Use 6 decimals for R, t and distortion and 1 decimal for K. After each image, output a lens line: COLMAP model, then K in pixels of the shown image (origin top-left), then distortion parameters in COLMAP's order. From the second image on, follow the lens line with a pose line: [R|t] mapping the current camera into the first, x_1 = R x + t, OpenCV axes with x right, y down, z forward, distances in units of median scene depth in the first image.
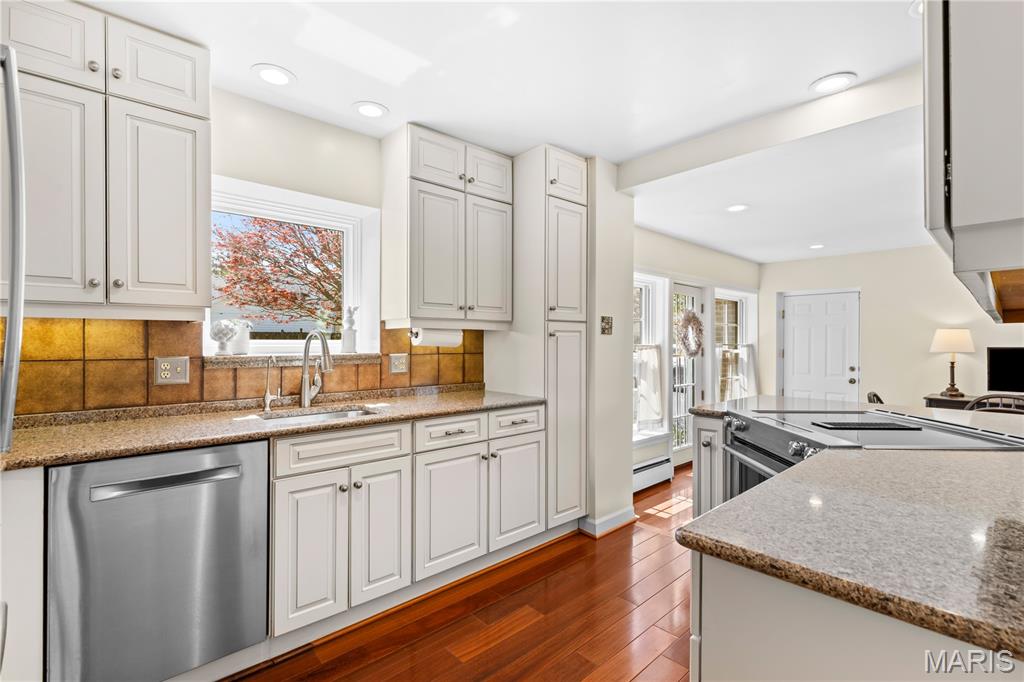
lens RADIAL K [[467.9, 0, 513.5], [0, 467.9, 344.3], [0, 0, 1]] dist [-0.002255, -0.000336]
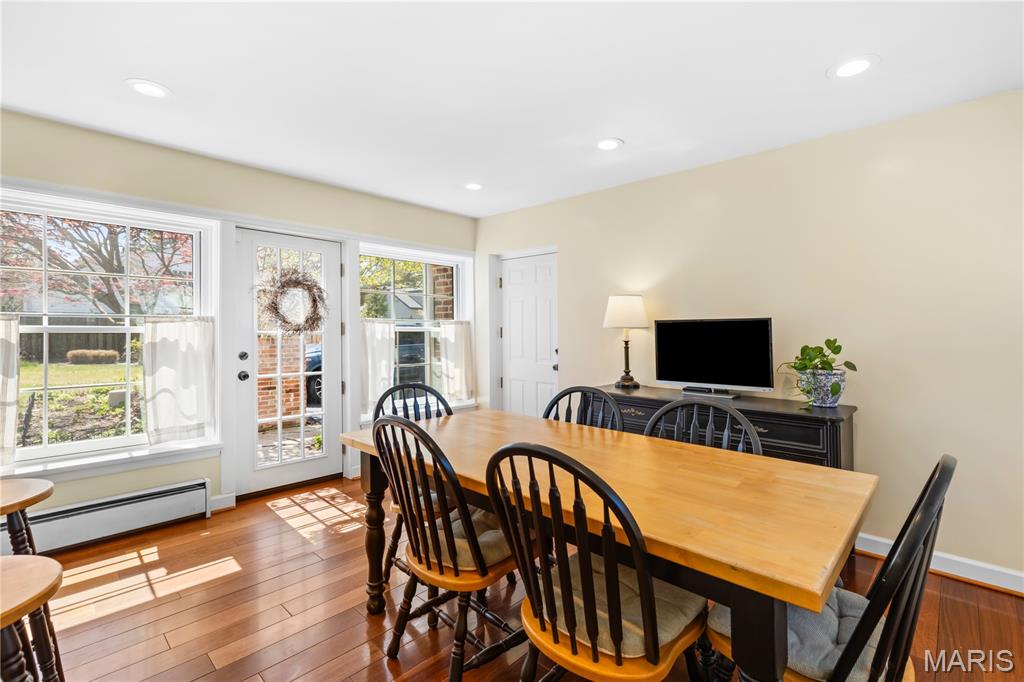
lens RADIAL K [[467.9, 0, 511.5], [0, 467.9, 337.3], [0, 0, 1]] dist [-0.002255, -0.000336]
pose [[0.996913, -0.000276, 0.078511, 0.638373], [-0.000680, 0.999926, 0.012147, 0.021184], [-0.078508, -0.012163, 0.996839, 0.255518]]
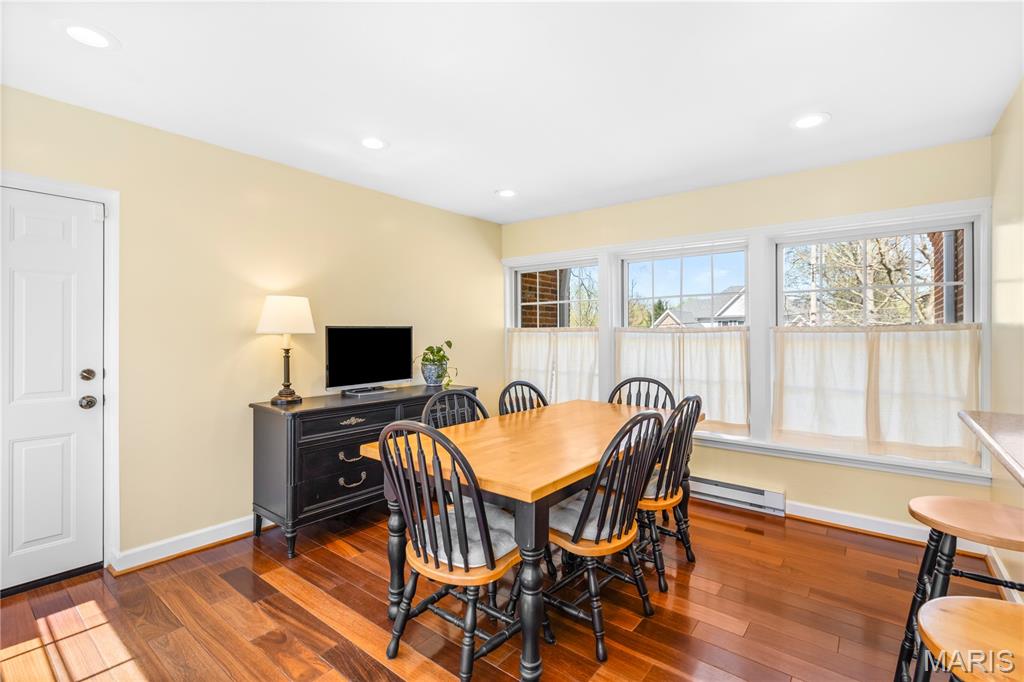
lens RADIAL K [[467.9, 0, 513.0], [0, 467.9, 332.6], [0, 0, 1]] dist [-0.002255, -0.000336]
pose [[-0.149709, -0.002723, 0.988726, 0.246246], [0.000958, 0.999995, 0.002899, 0.012718], [-0.988730, 0.001381, -0.149706, 0.721861]]
